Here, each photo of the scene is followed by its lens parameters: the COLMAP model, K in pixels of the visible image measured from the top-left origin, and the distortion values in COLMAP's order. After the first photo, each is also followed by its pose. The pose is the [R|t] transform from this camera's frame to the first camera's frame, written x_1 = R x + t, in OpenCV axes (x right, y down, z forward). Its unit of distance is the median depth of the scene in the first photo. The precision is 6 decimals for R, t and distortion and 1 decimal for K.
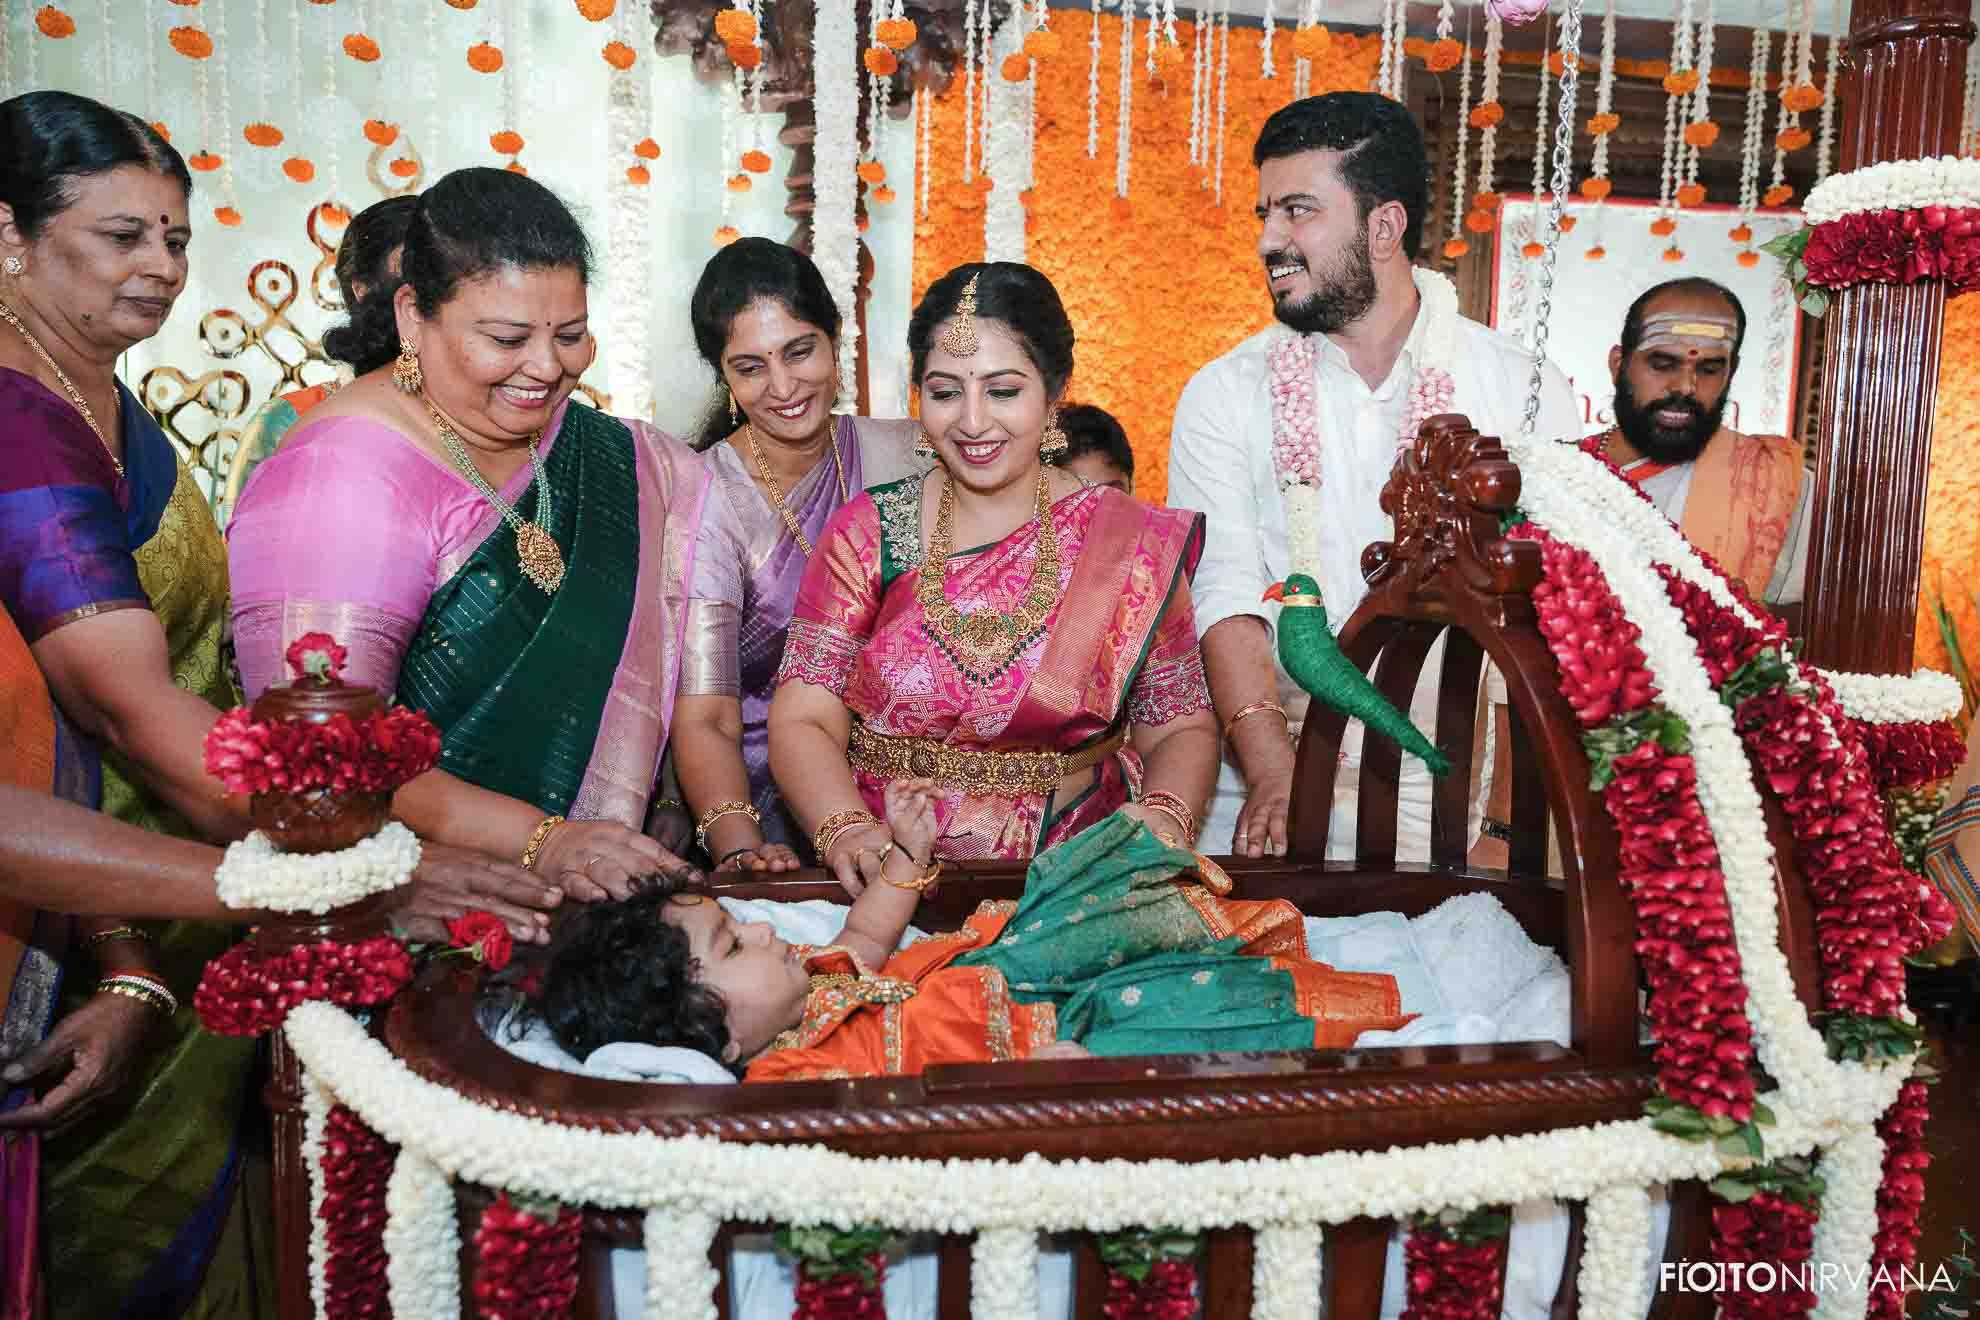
lens RADIAL K [[1315.6, 0, 1023.1], [0, 1315.6, 673.8], [0, 0, 1]] dist [-0.025171, -0.000939]
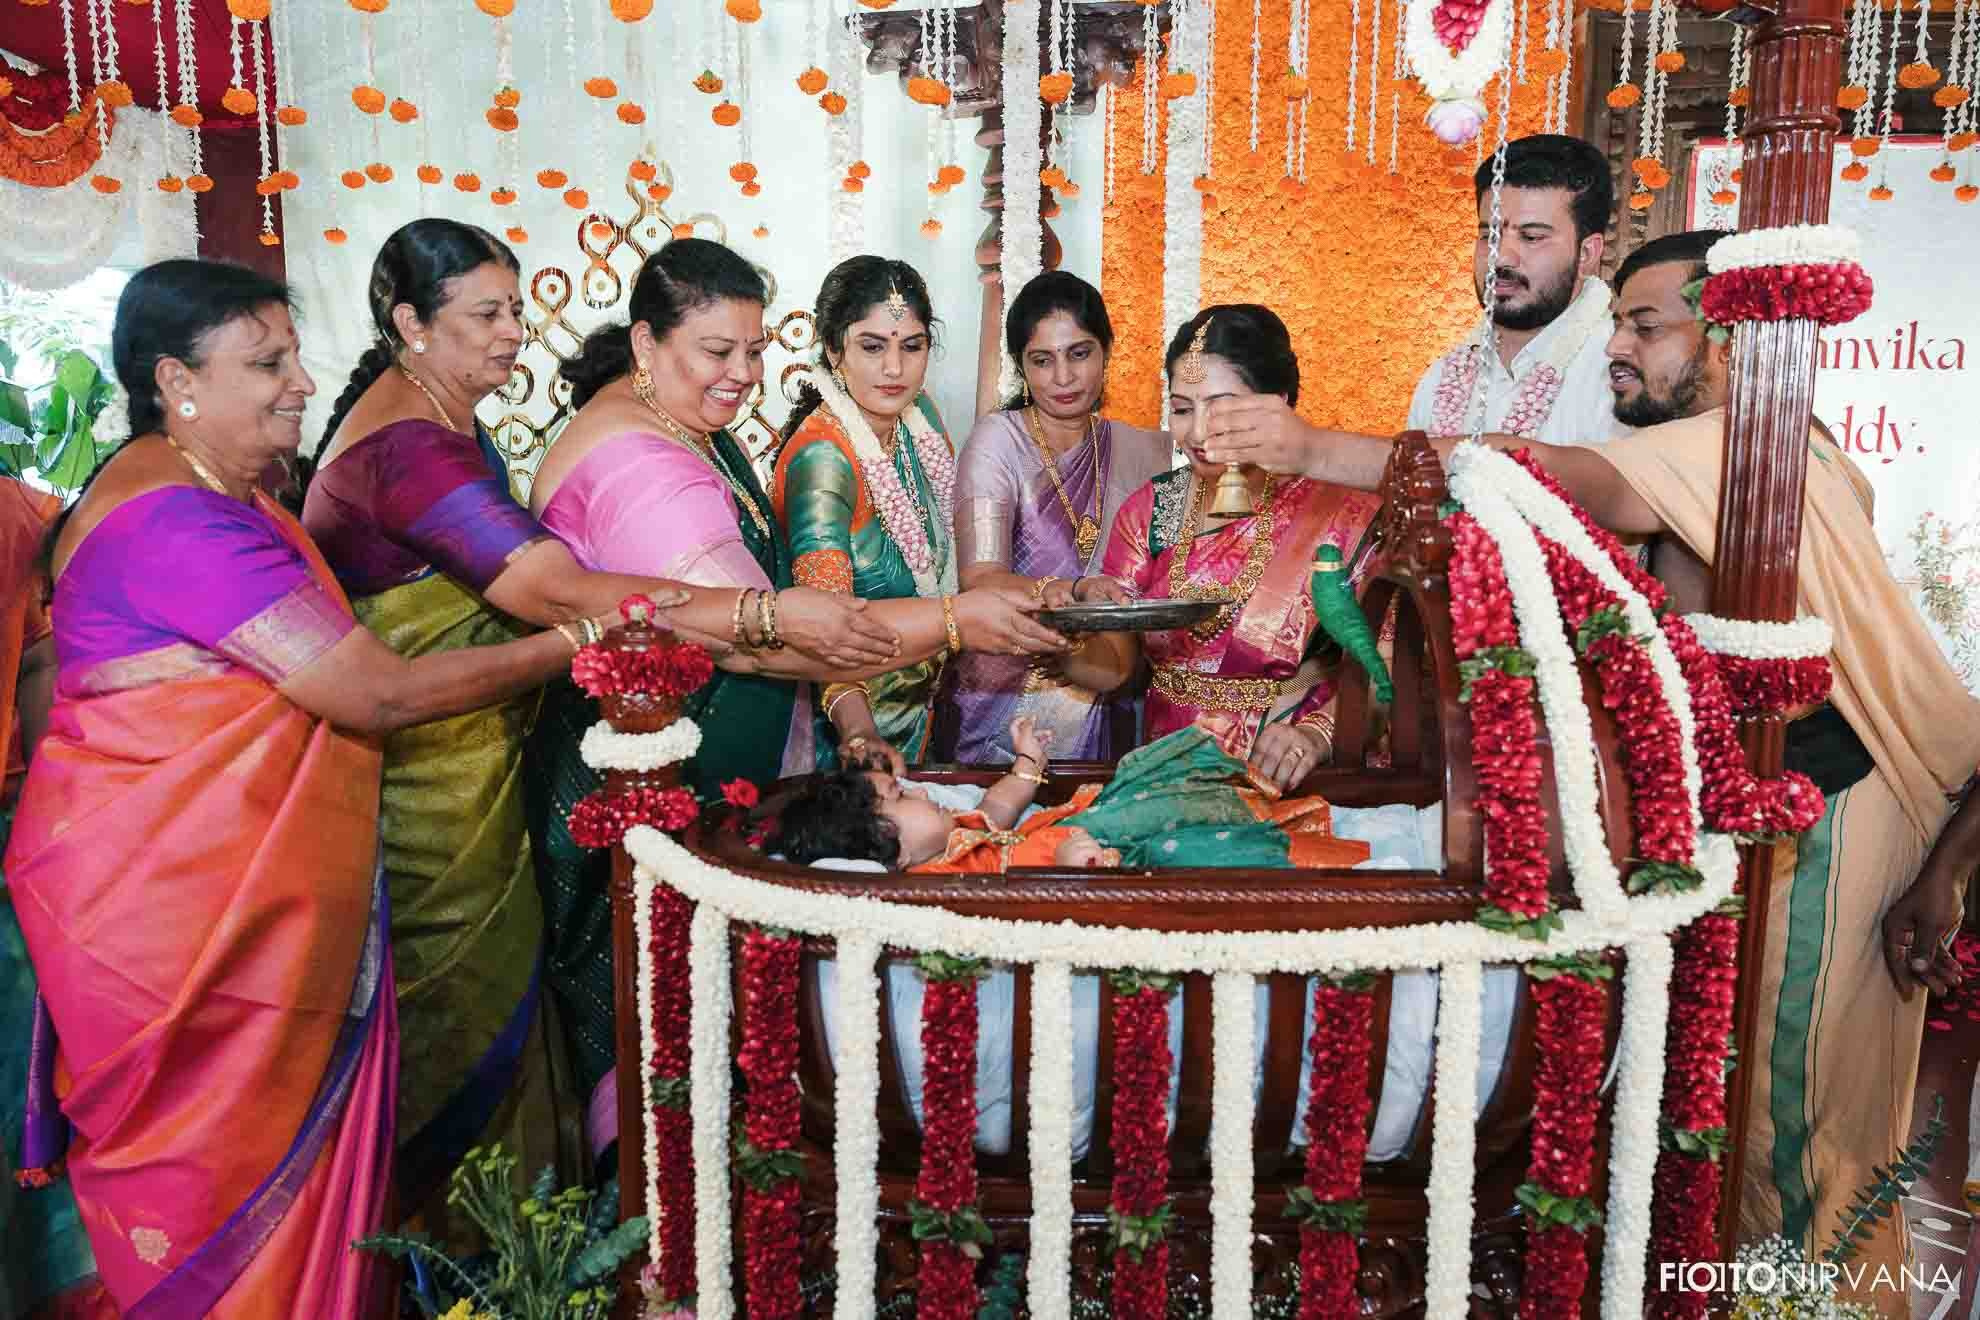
lens RADIAL K [[1403.4, 0, 990.0], [0, 1403.4, 660.0], [0, 0, 1]] dist [0.007029, -0.000225]
pose [[0.980611, 0.008164, -0.195792, 0.212144], [-0.003436, 0.999694, 0.024479, 0.004895], [0.195932, -0.023332, 0.980340, -0.601242]]
